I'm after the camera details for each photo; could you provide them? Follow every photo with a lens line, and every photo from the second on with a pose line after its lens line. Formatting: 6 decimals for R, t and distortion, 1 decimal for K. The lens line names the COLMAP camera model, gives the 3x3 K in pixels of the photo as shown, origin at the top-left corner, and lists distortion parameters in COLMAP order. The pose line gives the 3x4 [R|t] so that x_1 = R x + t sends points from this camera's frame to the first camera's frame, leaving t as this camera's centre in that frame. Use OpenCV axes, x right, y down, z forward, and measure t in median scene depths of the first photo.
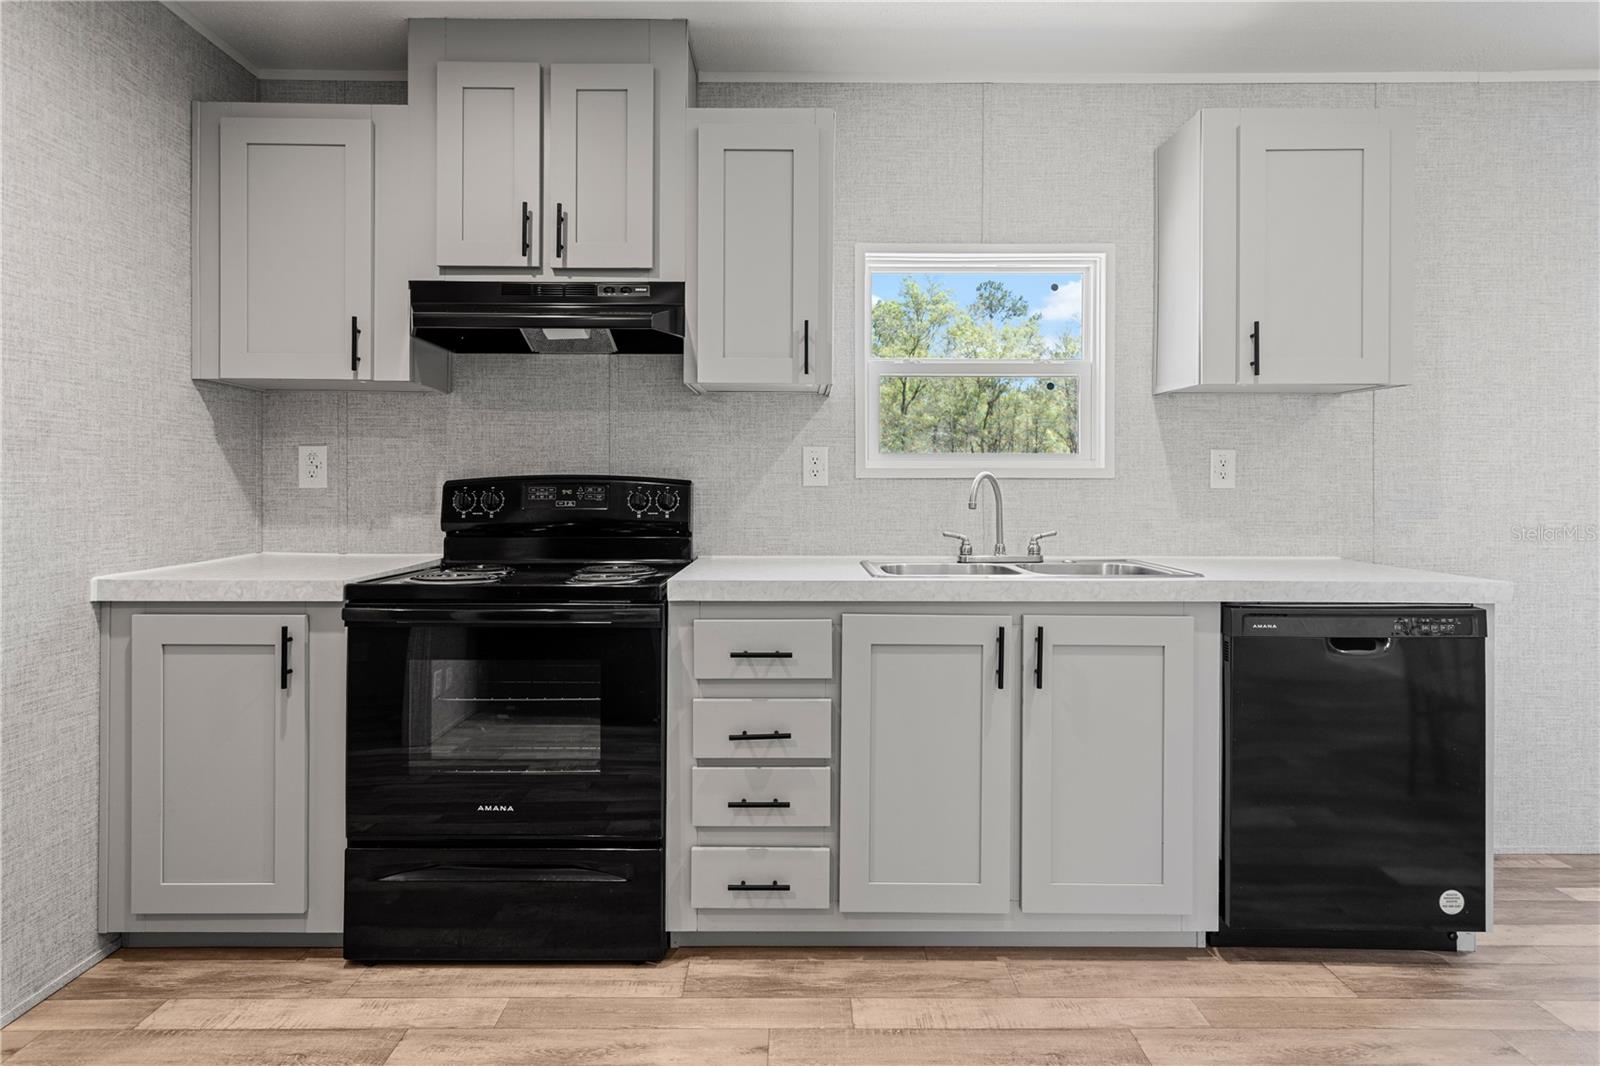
lens RADIAL K [[861.4, 0, 796.2], [0, 861.4, 490.6], [0, 0, 1]] dist [0.001320, 0.002294]
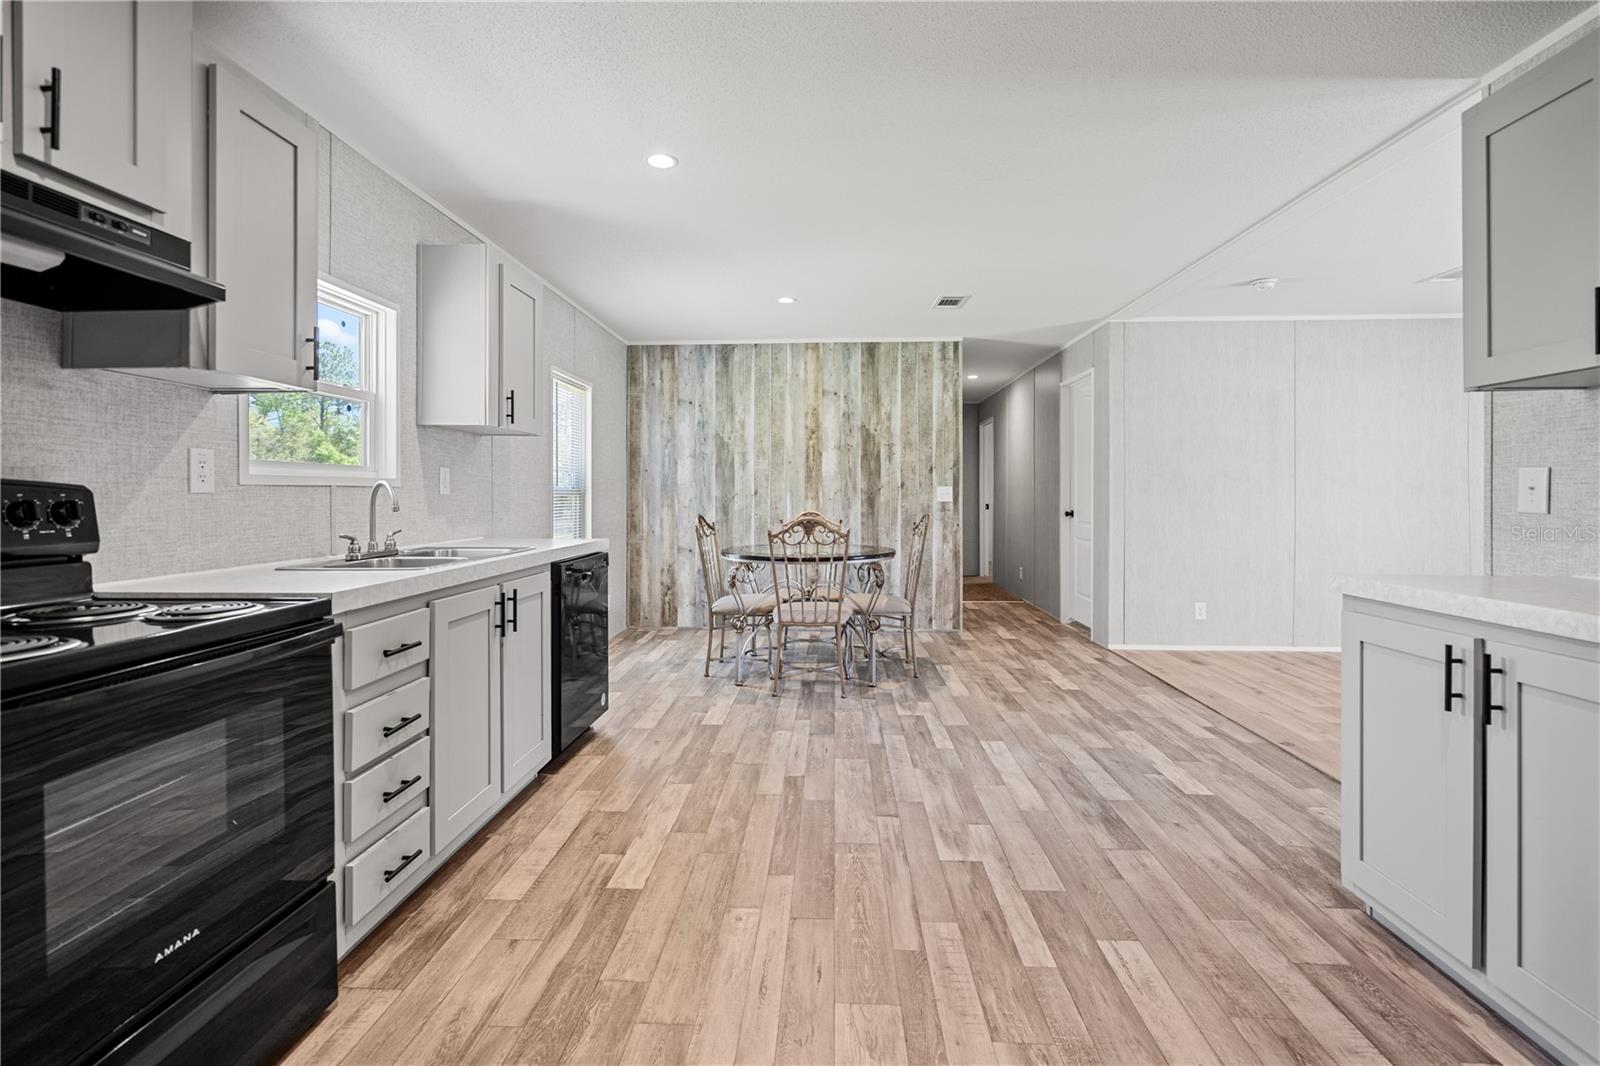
lens RADIAL K [[740.1, 0, 800.0], [0, 740.1, 499.4], [0, 0, 1]] dist [-0.003543, 0.001492]
pose [[0.045550, -0.008099, 0.998929, -0.900005], [0.006752, 0.999947, 0.007800, -0.000424], [-0.998939, 0.006389, 0.045602, 0.440719]]
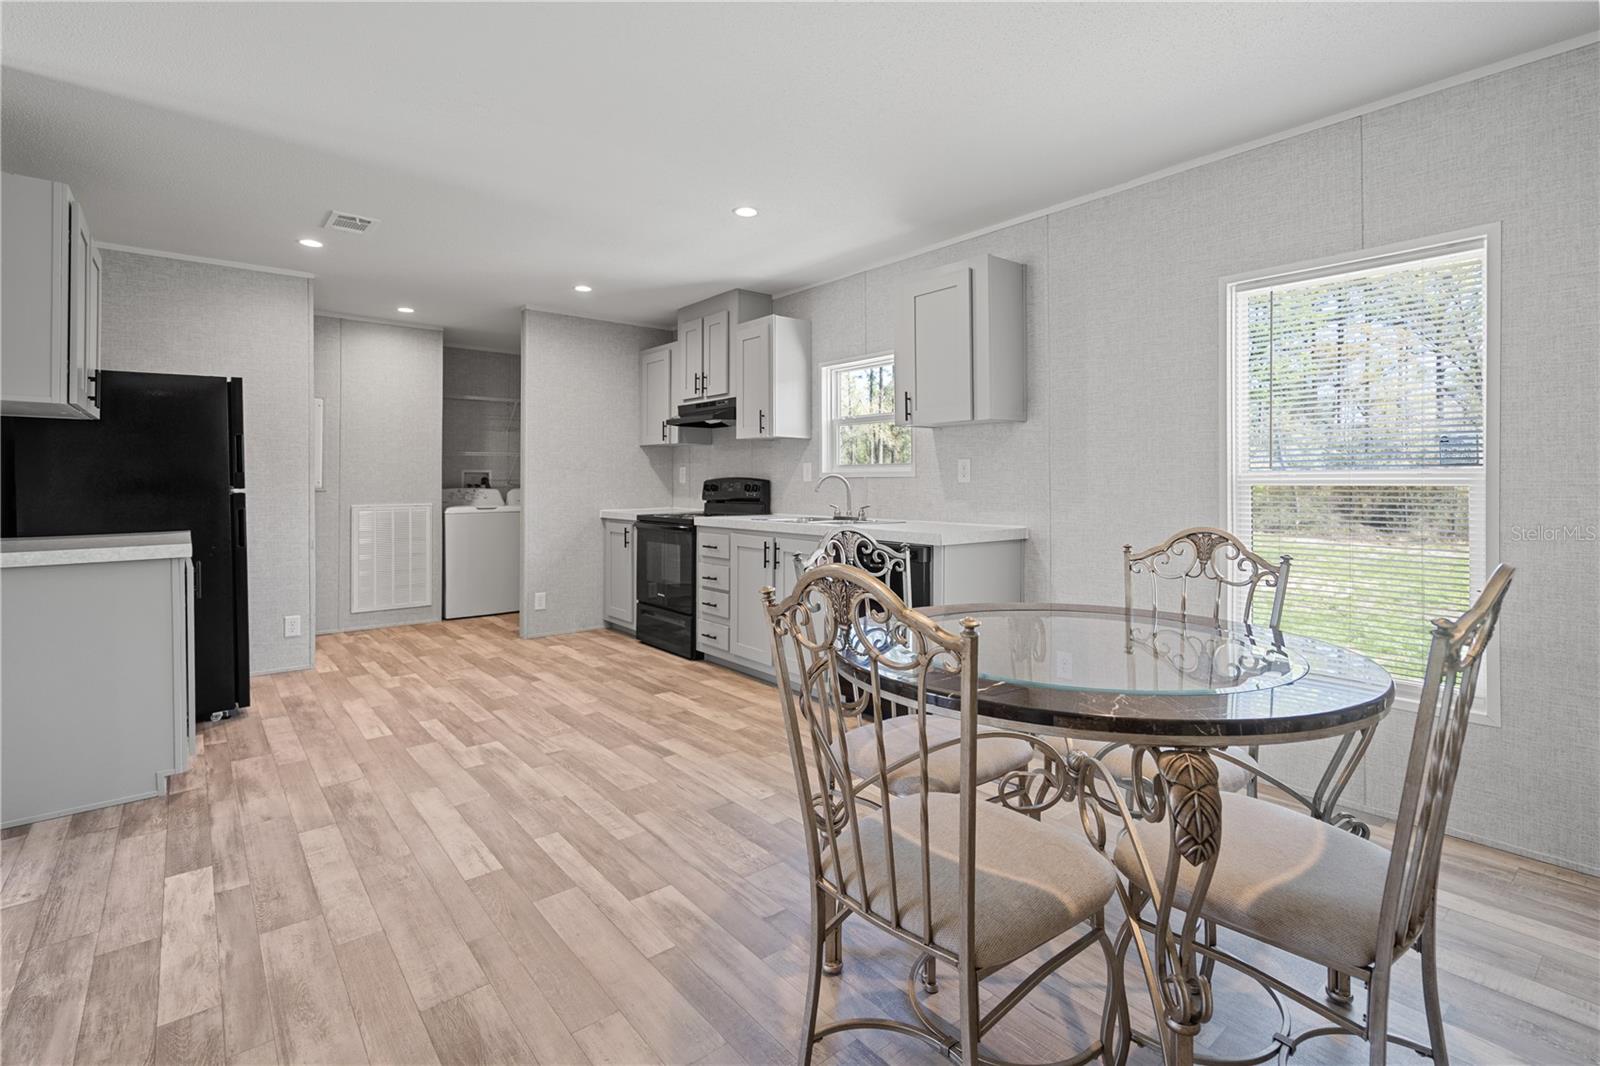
lens RADIAL K [[752.4, 0, 788.8], [0, 752.4, 482.3], [0, 0, 1]] dist [-0.002325, 0.000635]
pose [[0.625811, -0.002456, -0.779971, 1.803174], [-0.002689, 0.999982, -0.005306, 0.007353], [0.779970, 0.005418, 0.625794, -0.224438]]
